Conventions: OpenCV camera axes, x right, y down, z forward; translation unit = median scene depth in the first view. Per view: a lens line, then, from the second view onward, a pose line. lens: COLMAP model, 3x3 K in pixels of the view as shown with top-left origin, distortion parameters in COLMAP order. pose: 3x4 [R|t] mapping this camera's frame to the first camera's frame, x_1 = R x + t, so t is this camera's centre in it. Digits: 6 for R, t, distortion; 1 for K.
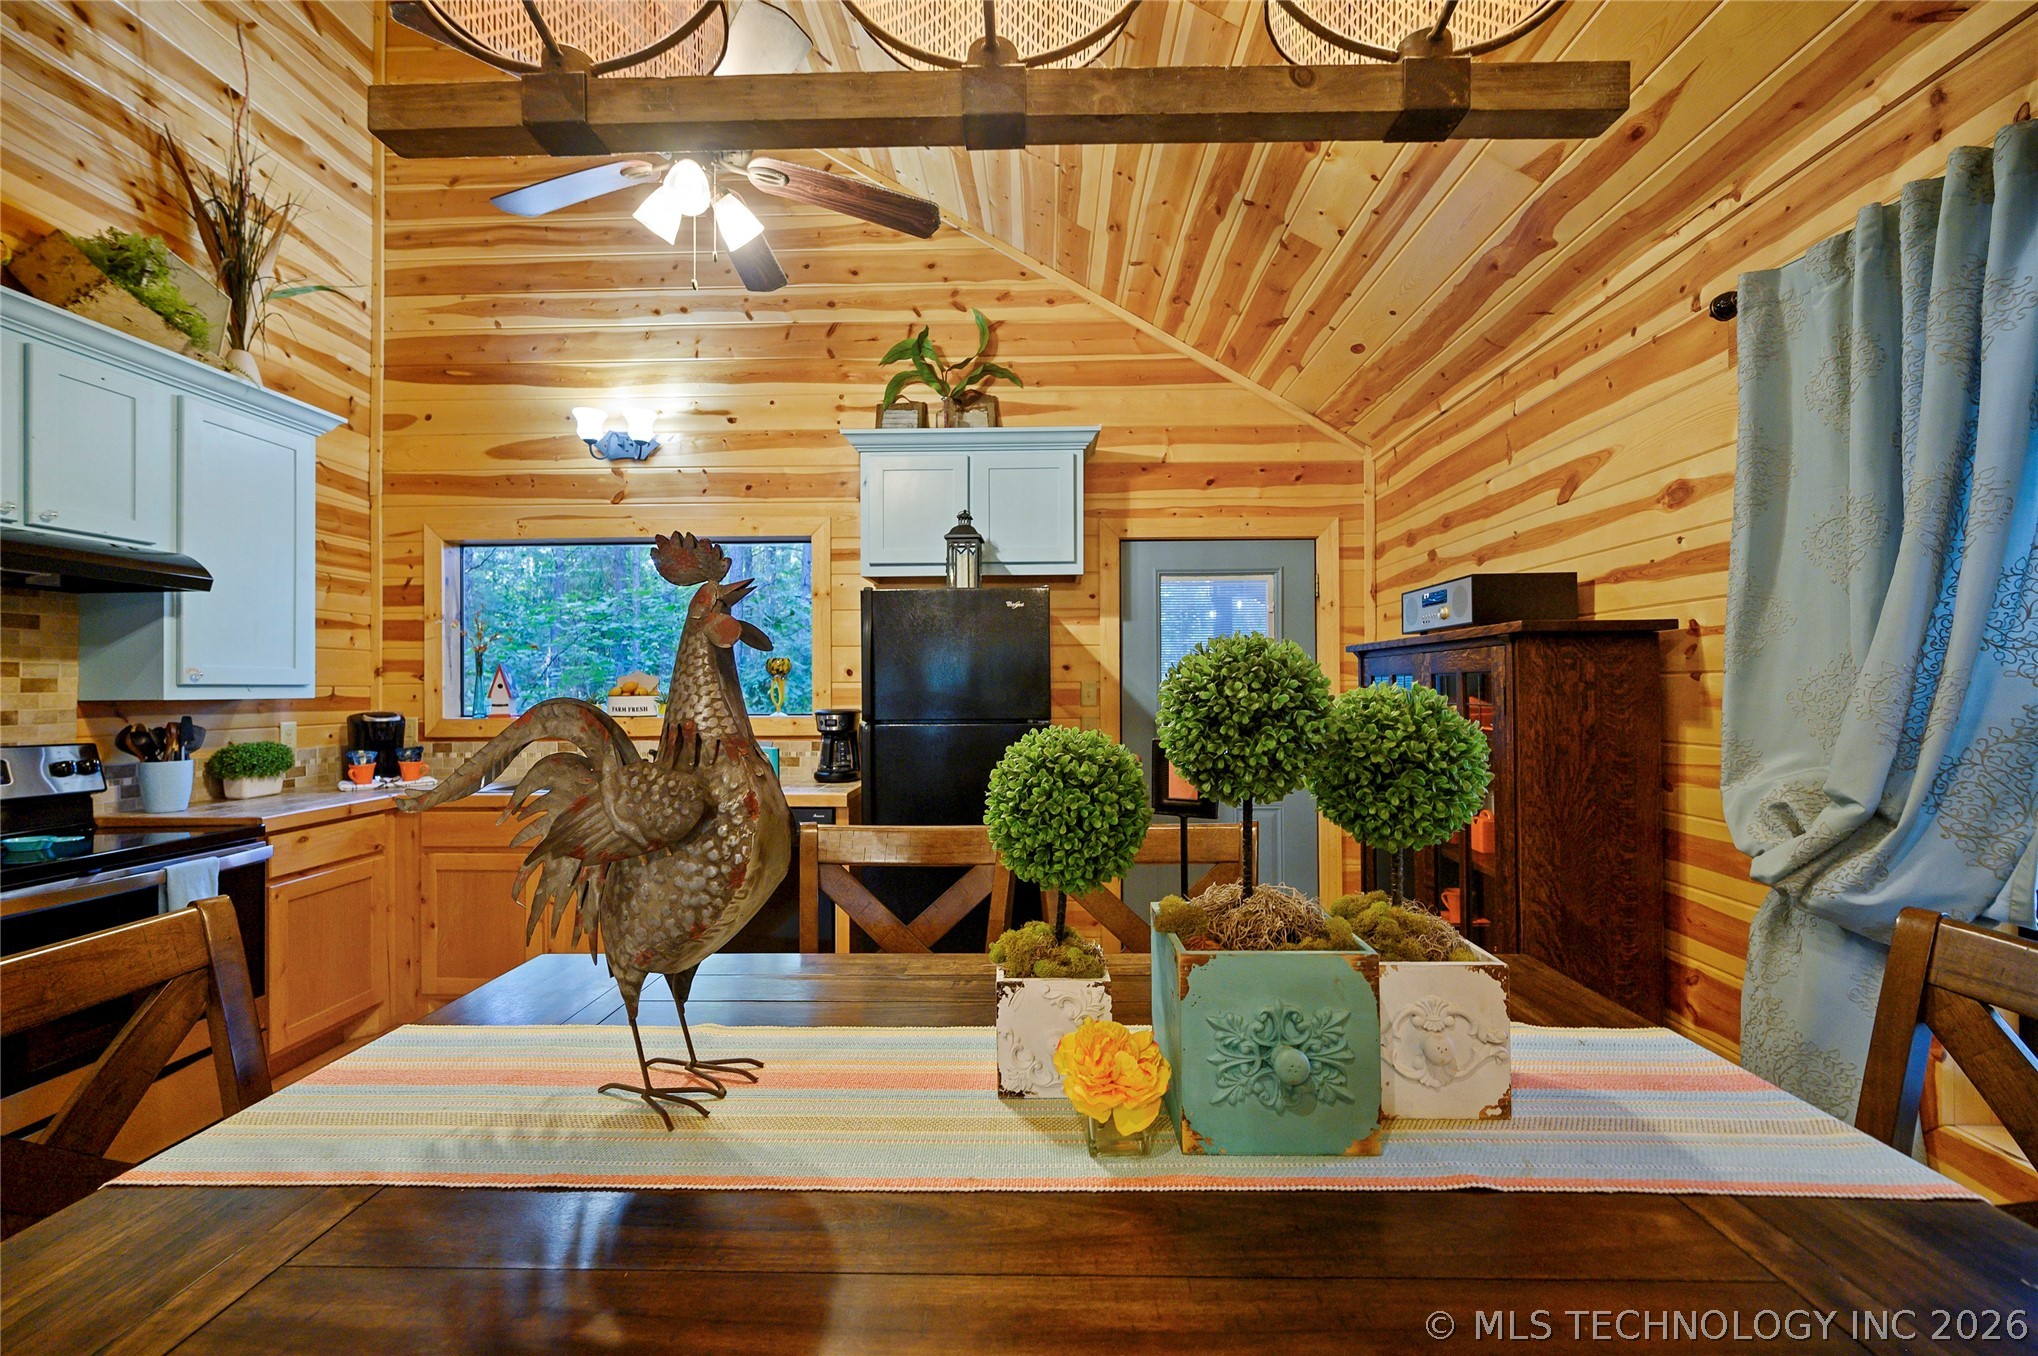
lens RADIAL K [[813.5, 0, 1055.7], [0, 813.5, 702.7], [0, 0, 1]] dist [-0.000962, 0.000133]
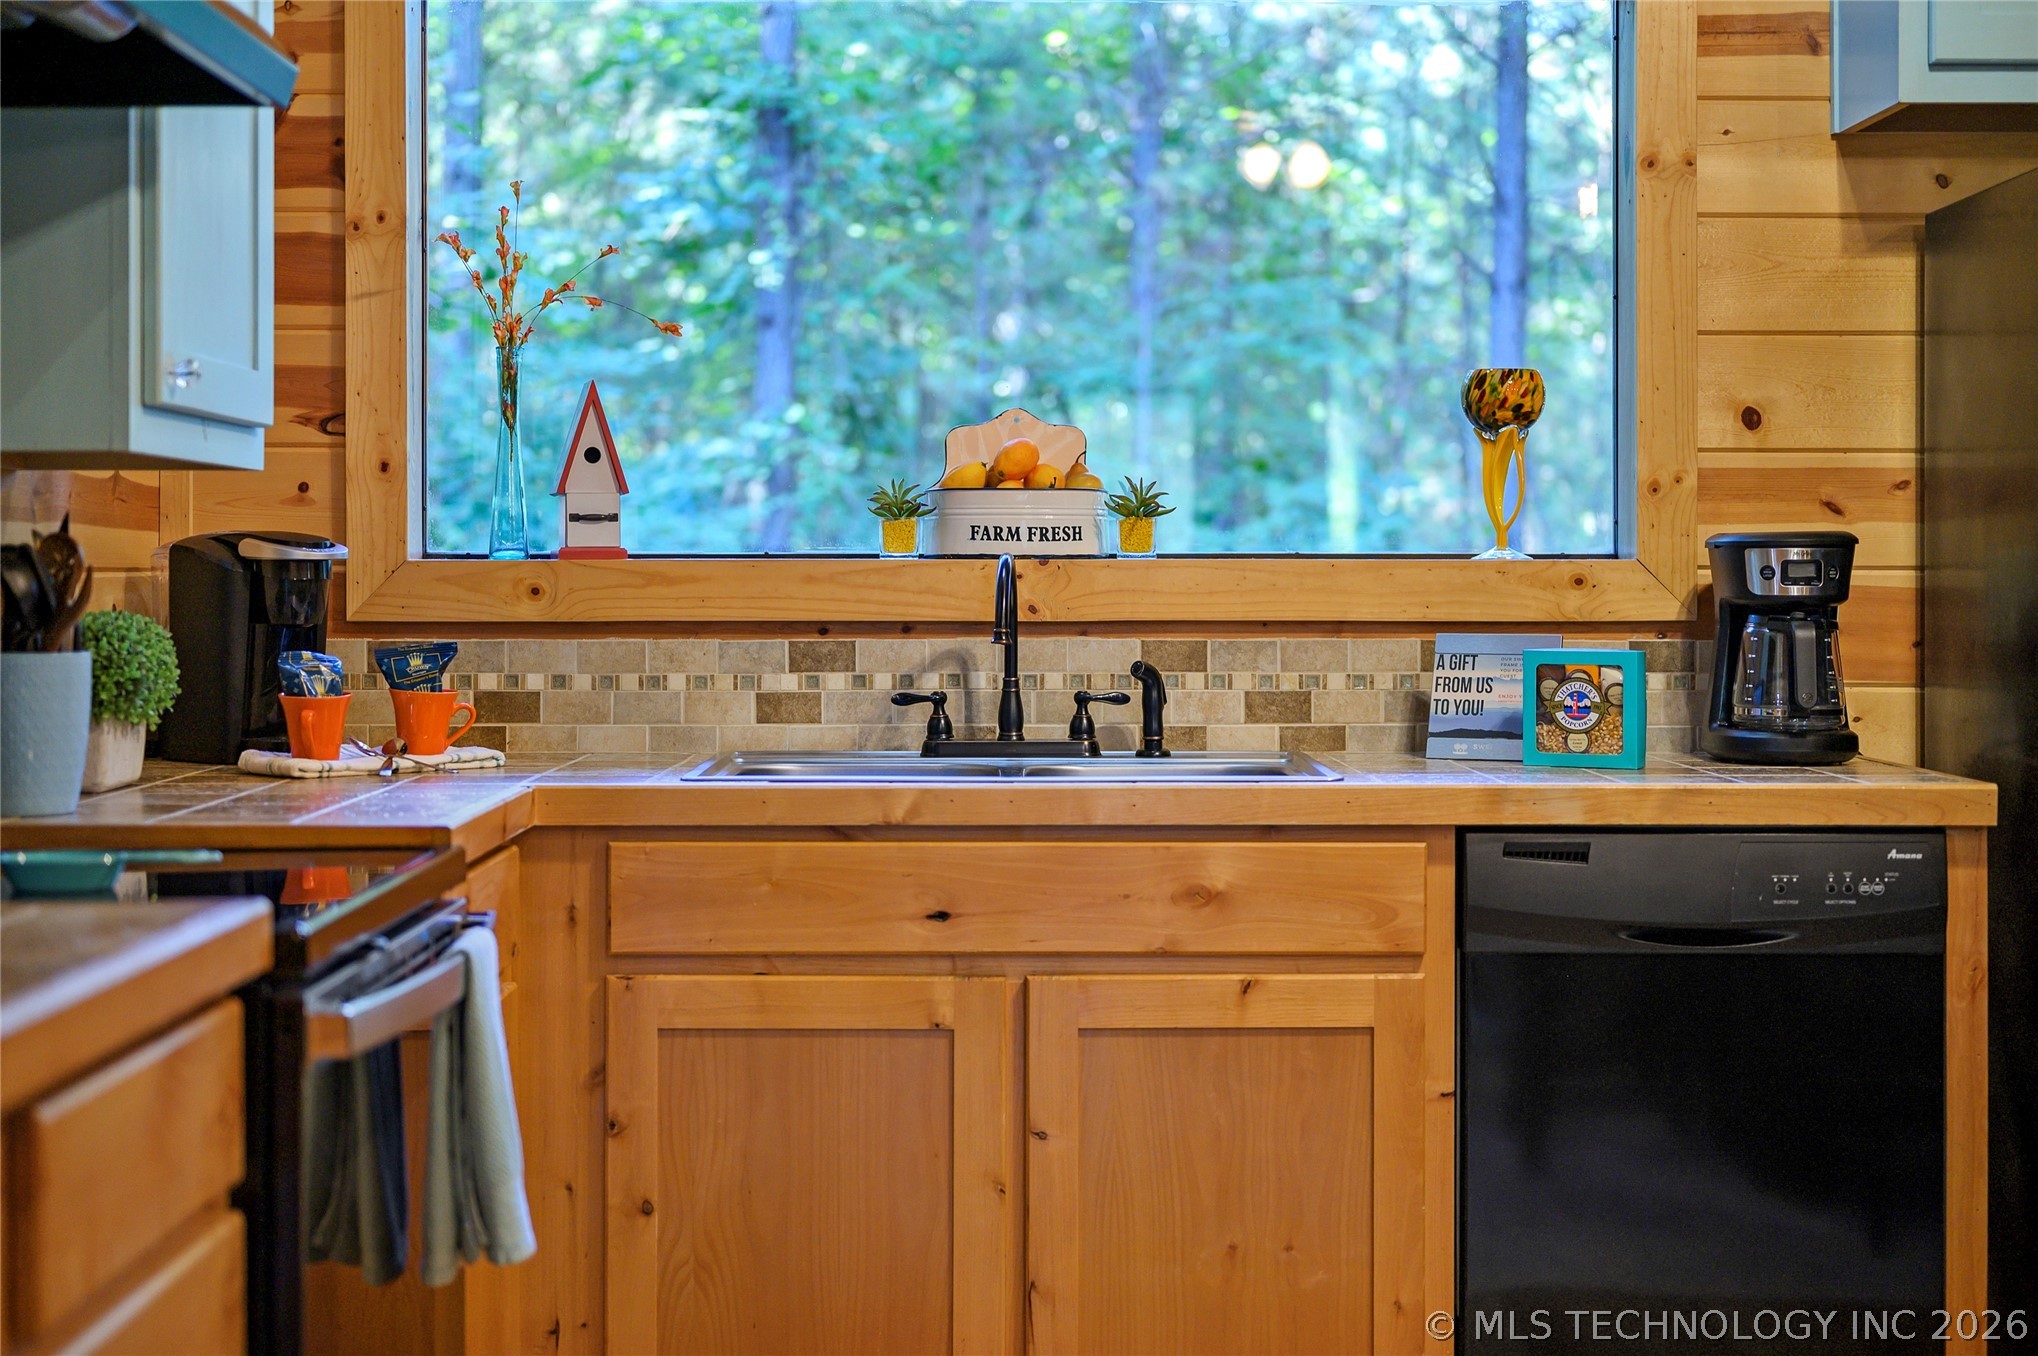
lens RADIAL K [[3011.6, 0, 1065.0], [0, 3011.6, 682.2], [0, 0, 1]] dist [0.038038, 0.000000]
pose [[0.998711, 0.004096, 0.050602, -0.592581], [-0.004751, 0.999906, 0.012846, 0.051754], [-0.050545, -0.013070, 0.998636, -0.137669]]
